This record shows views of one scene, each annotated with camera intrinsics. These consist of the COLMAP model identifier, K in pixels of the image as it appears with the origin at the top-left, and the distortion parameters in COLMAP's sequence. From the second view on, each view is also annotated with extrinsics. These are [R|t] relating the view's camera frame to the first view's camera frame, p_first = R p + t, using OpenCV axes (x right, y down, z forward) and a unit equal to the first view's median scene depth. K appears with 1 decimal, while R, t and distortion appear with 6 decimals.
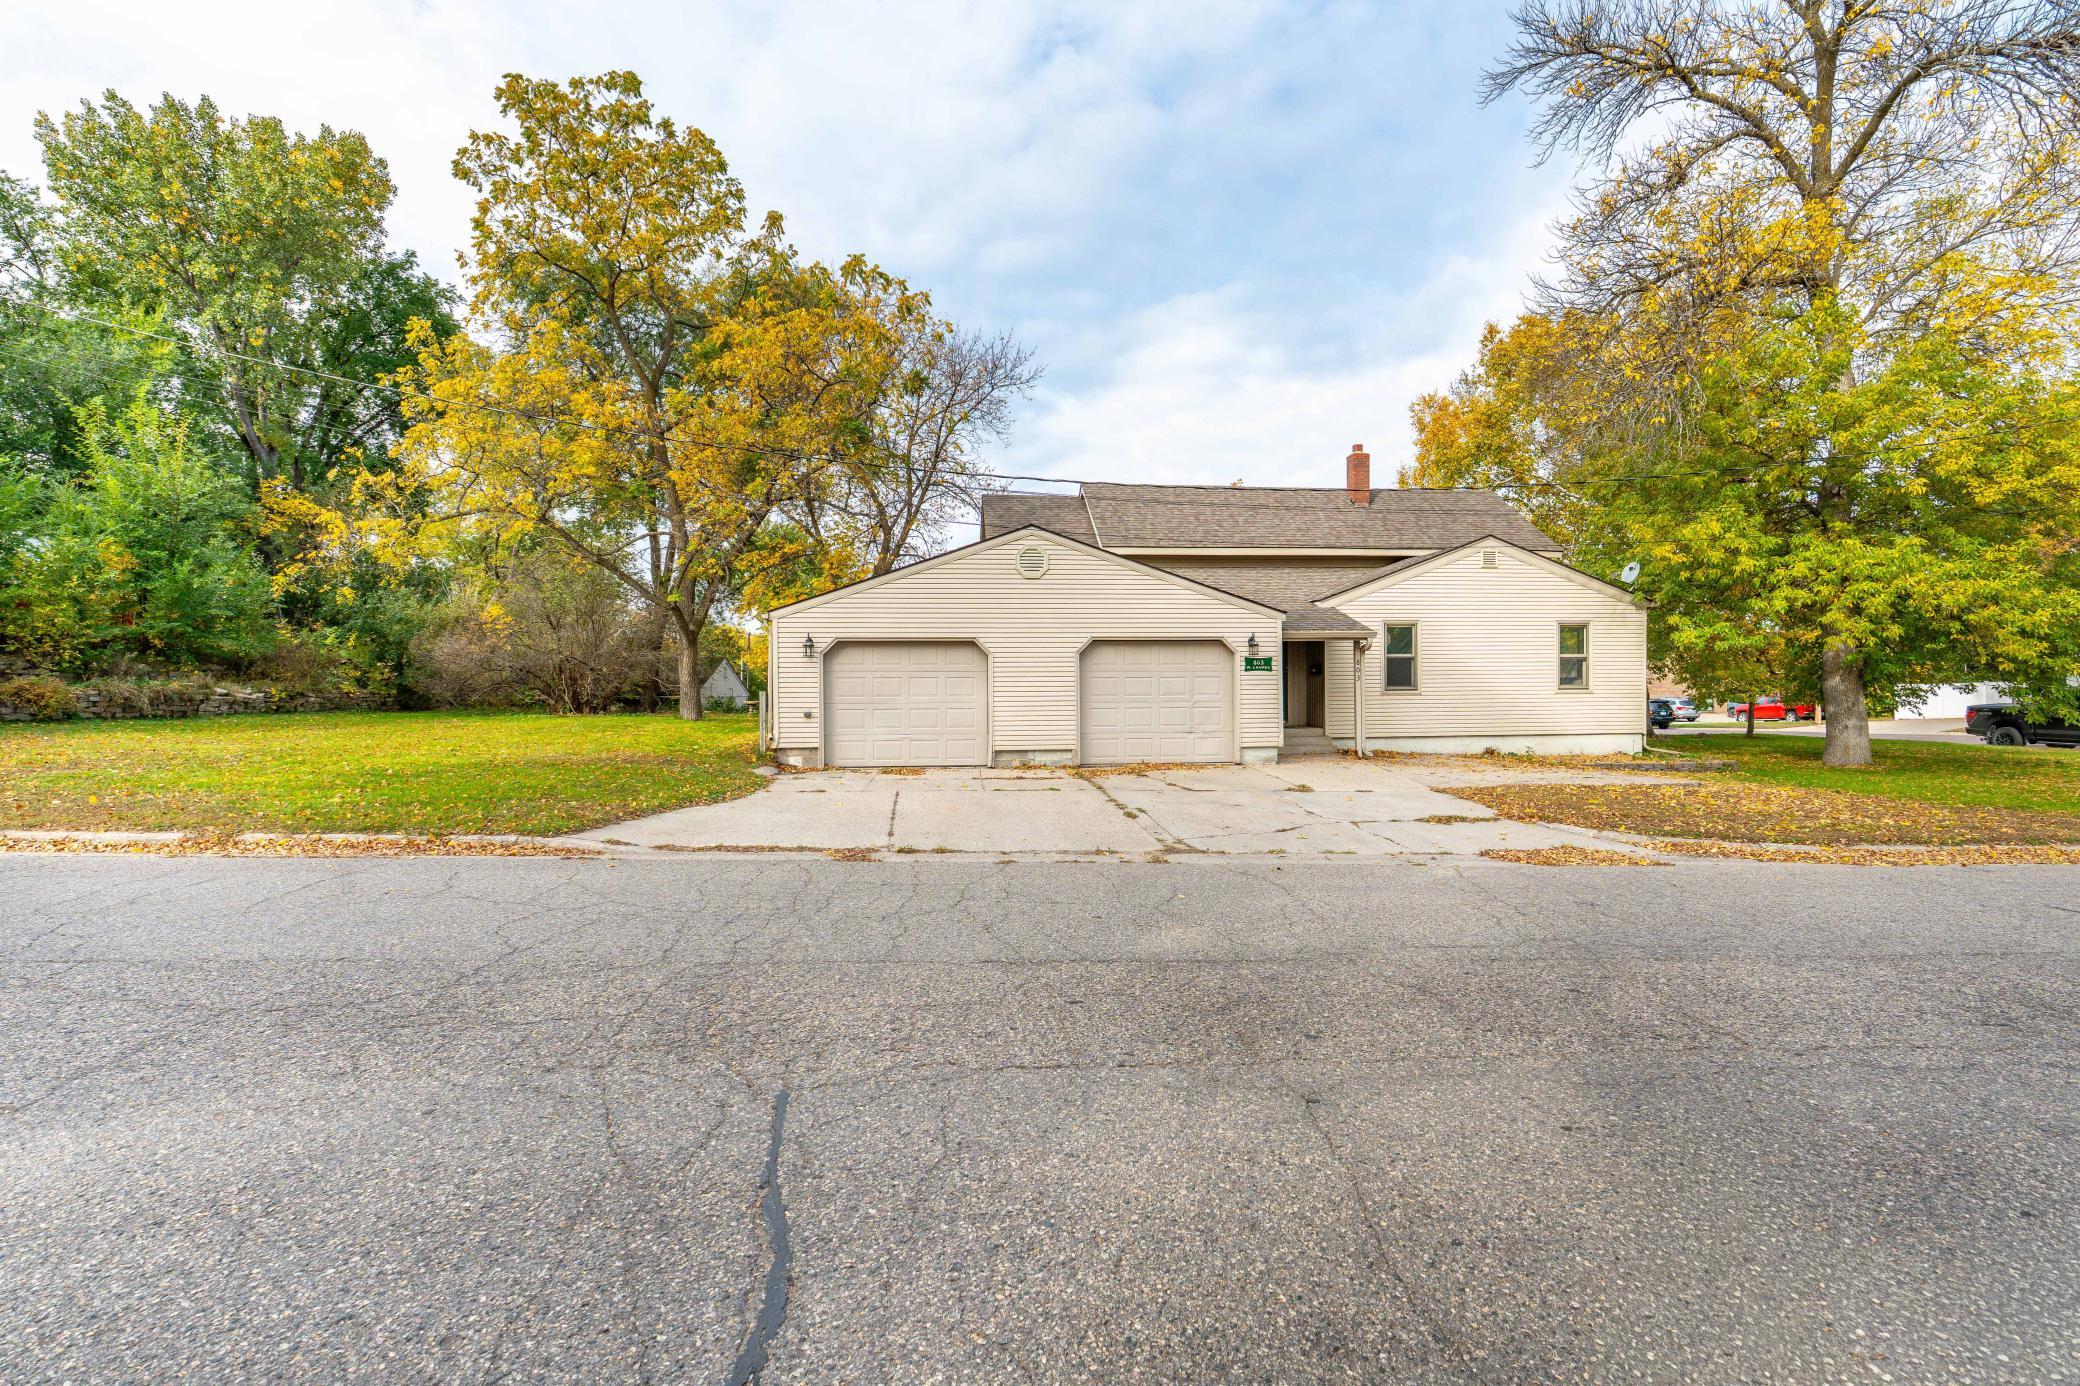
lens RADIAL K [[976.1, 0, 1045.3], [0, 976.1, 689.6], [0, 0, 1]] dist [0.002505, -0.000362]
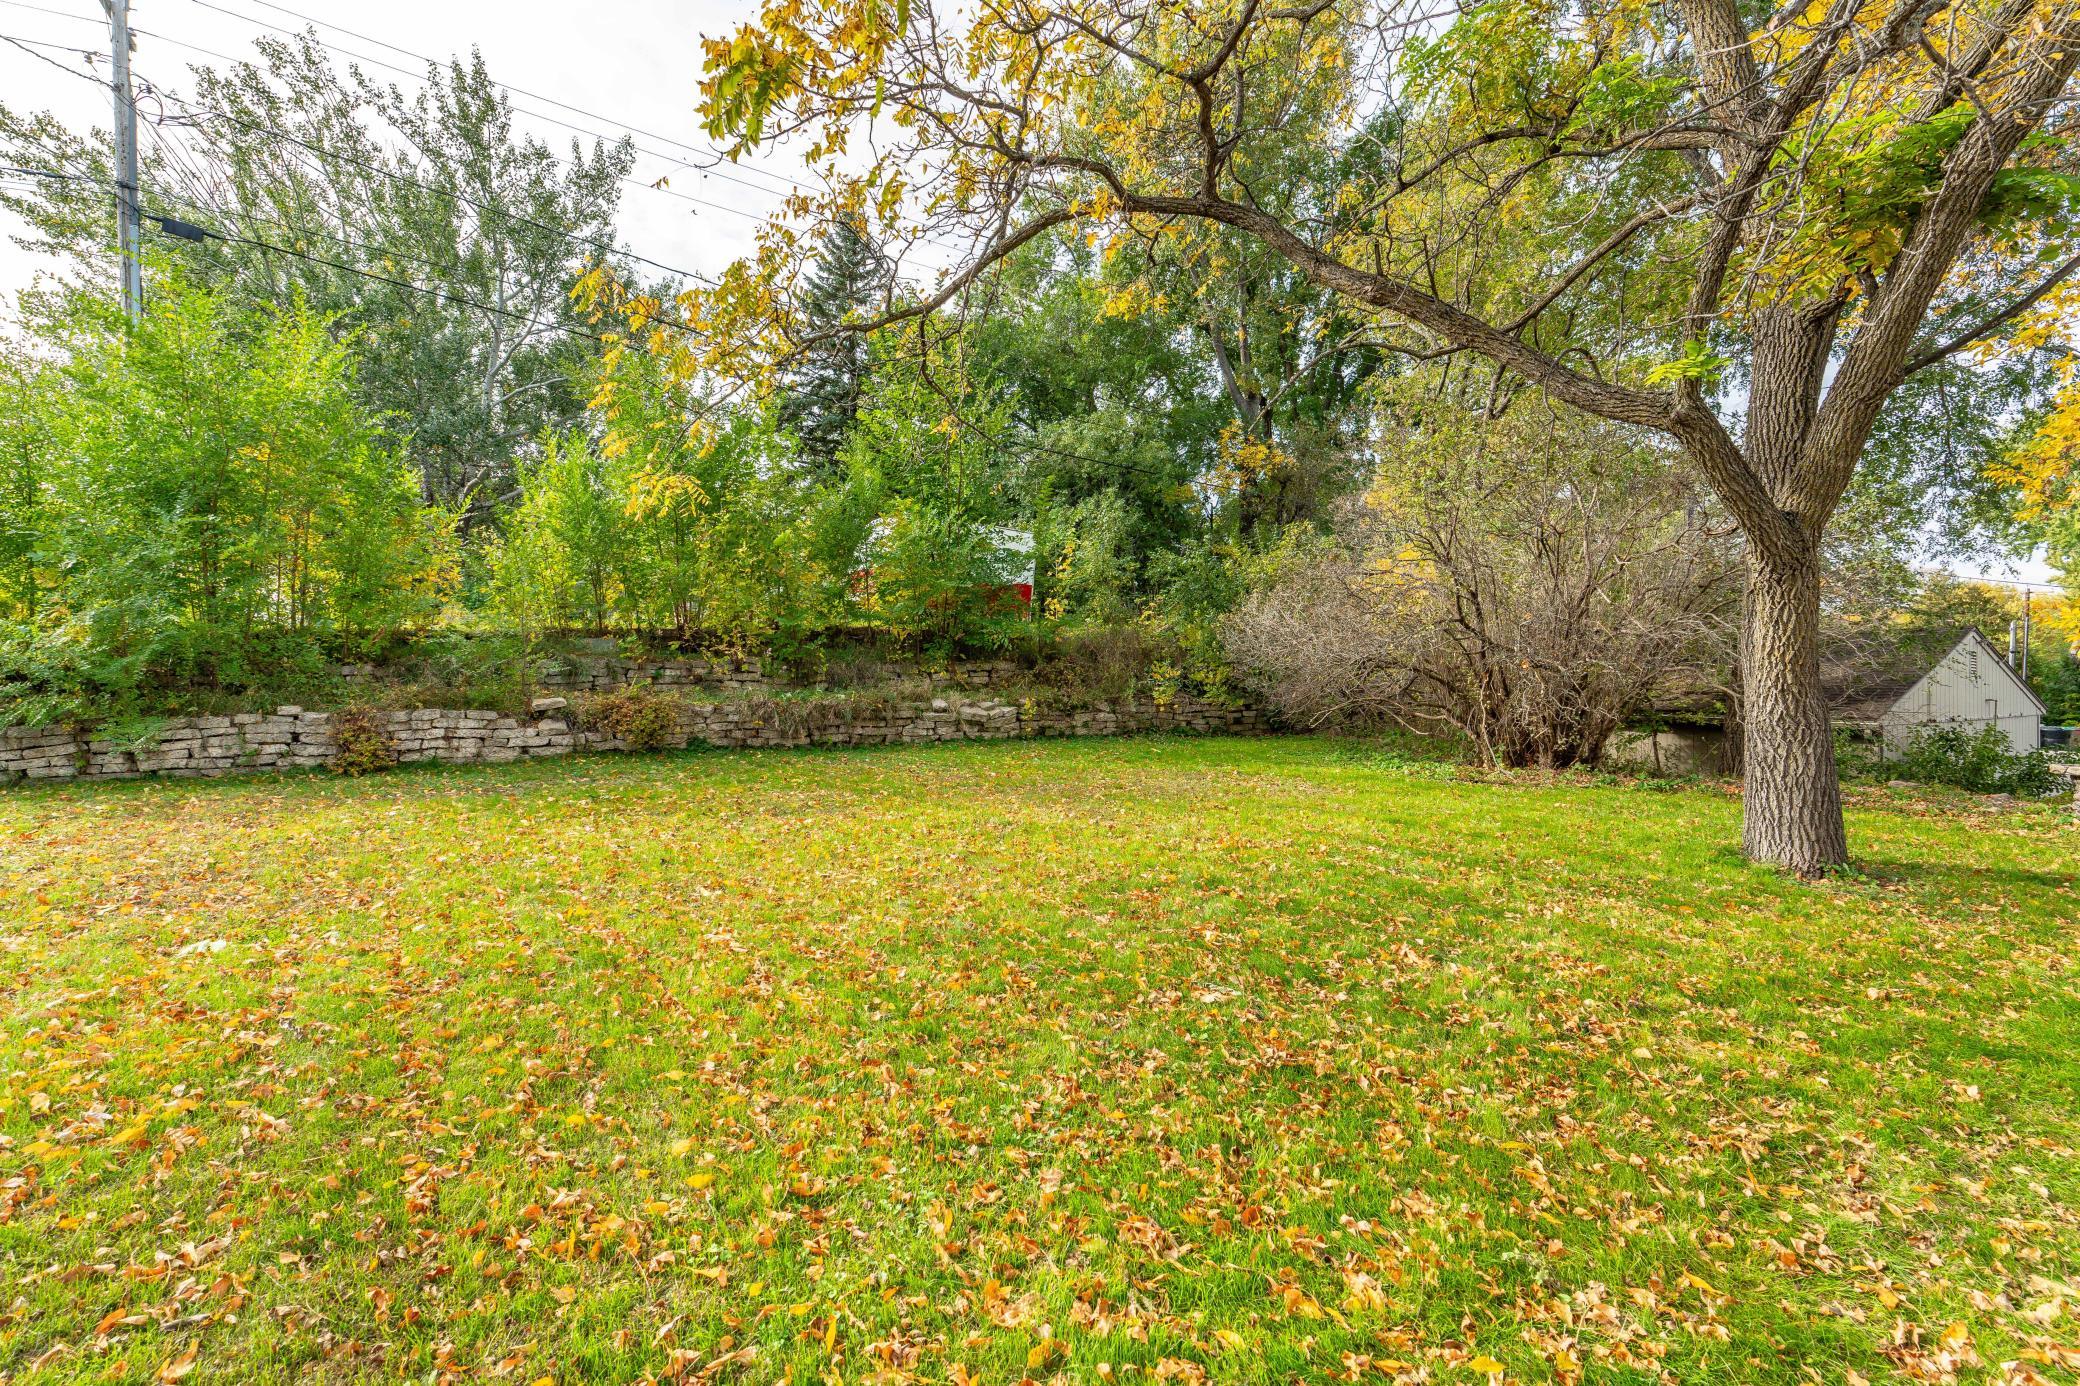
lens RADIAL K [[973.5, 0, 1046.3], [0, 973.5, 687.2], [0, 0, 1]] dist [-0.000876, 0.000015]
pose [[0.471871, 0.018854, -0.881466, -0.264623], [-0.002285, 0.999794, 0.020162, -0.024604], [0.881665, -0.007500, 0.471817, 0.812528]]
